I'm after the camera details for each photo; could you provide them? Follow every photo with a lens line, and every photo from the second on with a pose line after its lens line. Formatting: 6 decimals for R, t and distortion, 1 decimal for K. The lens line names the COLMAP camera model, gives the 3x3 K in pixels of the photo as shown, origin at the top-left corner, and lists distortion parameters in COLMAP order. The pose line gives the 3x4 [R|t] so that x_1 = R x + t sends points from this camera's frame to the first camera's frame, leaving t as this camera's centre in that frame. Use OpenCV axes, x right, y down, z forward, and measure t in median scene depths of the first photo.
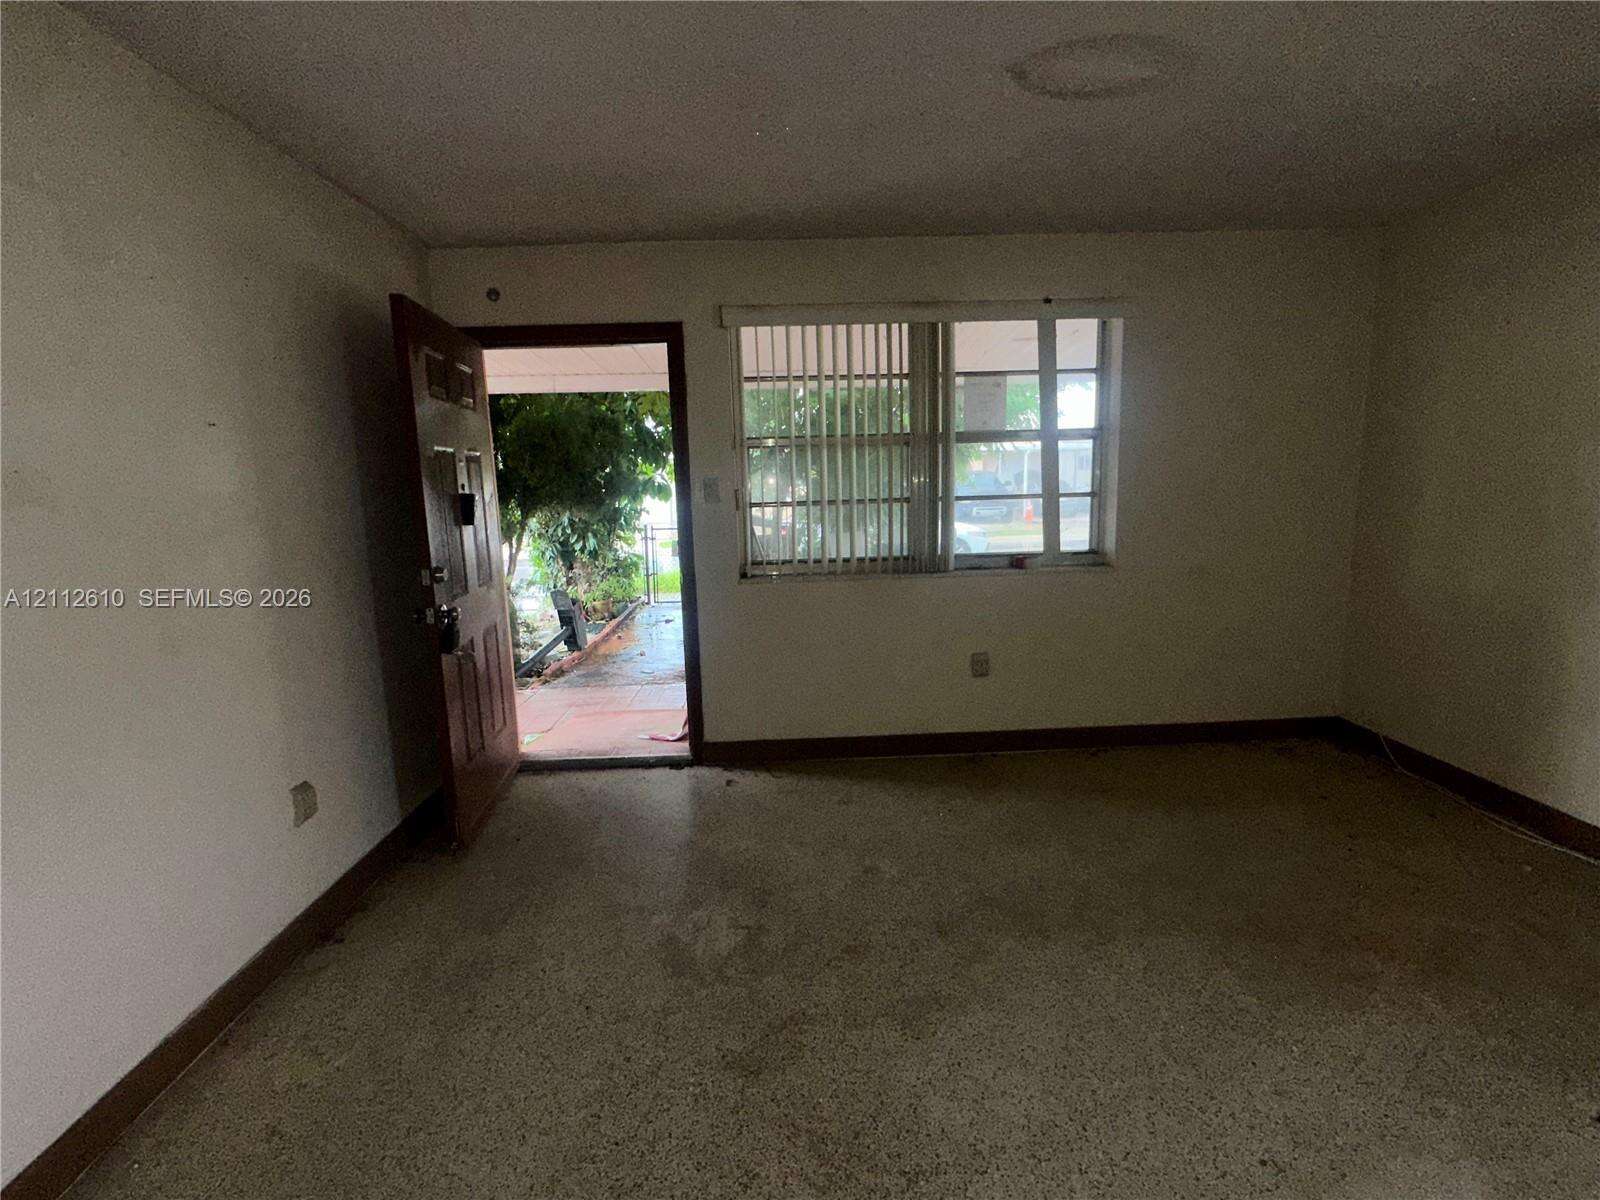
lens RADIAL K [[755.5, 0, 802.3], [0, 755.5, 607.9], [0, 0, 1]] dist [0.018229, 0.000488]
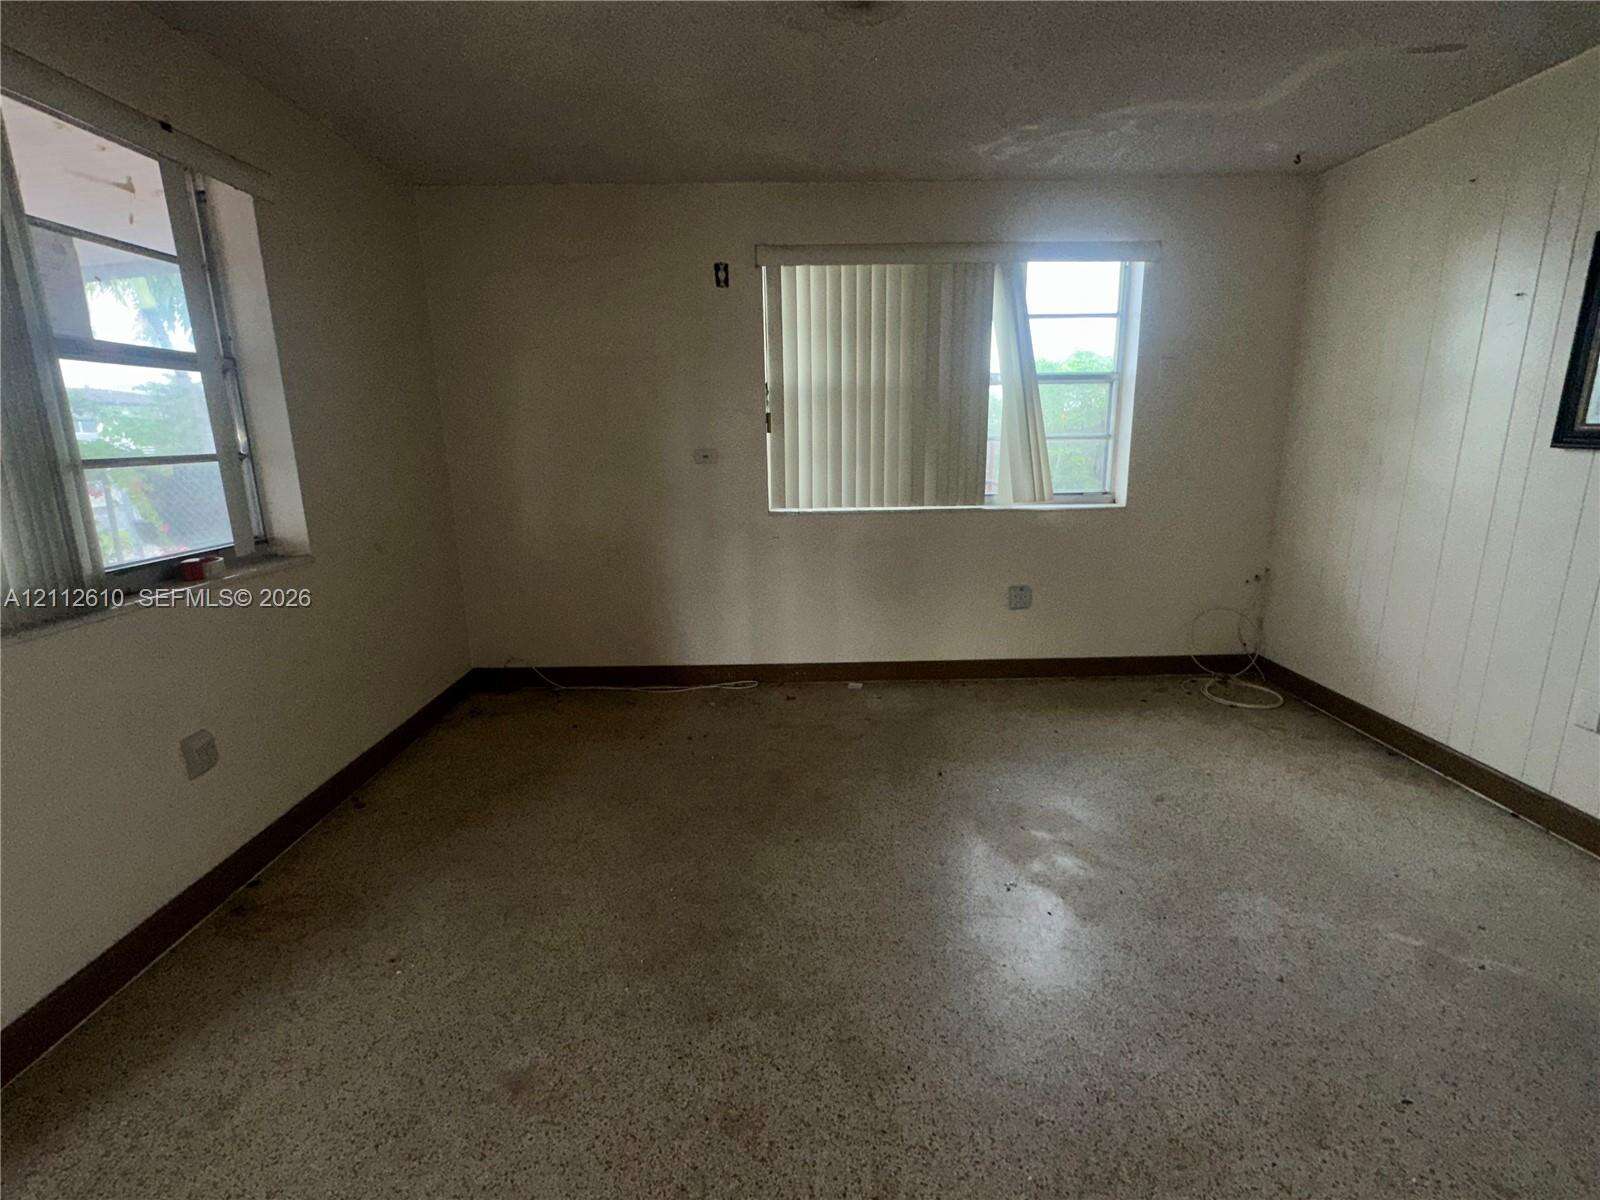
lens RADIAL K [[755.5, 0, 801.7], [0, 755.5, 592.3], [0, 0, 1]] dist [0.018229, 0.000488]
pose [[0.023679, -0.184031, 0.982635, -0.343928], [0.172557, 0.968911, 0.177302, -0.077021], [-0.984715, 0.165362, 0.054698, 0.558412]]
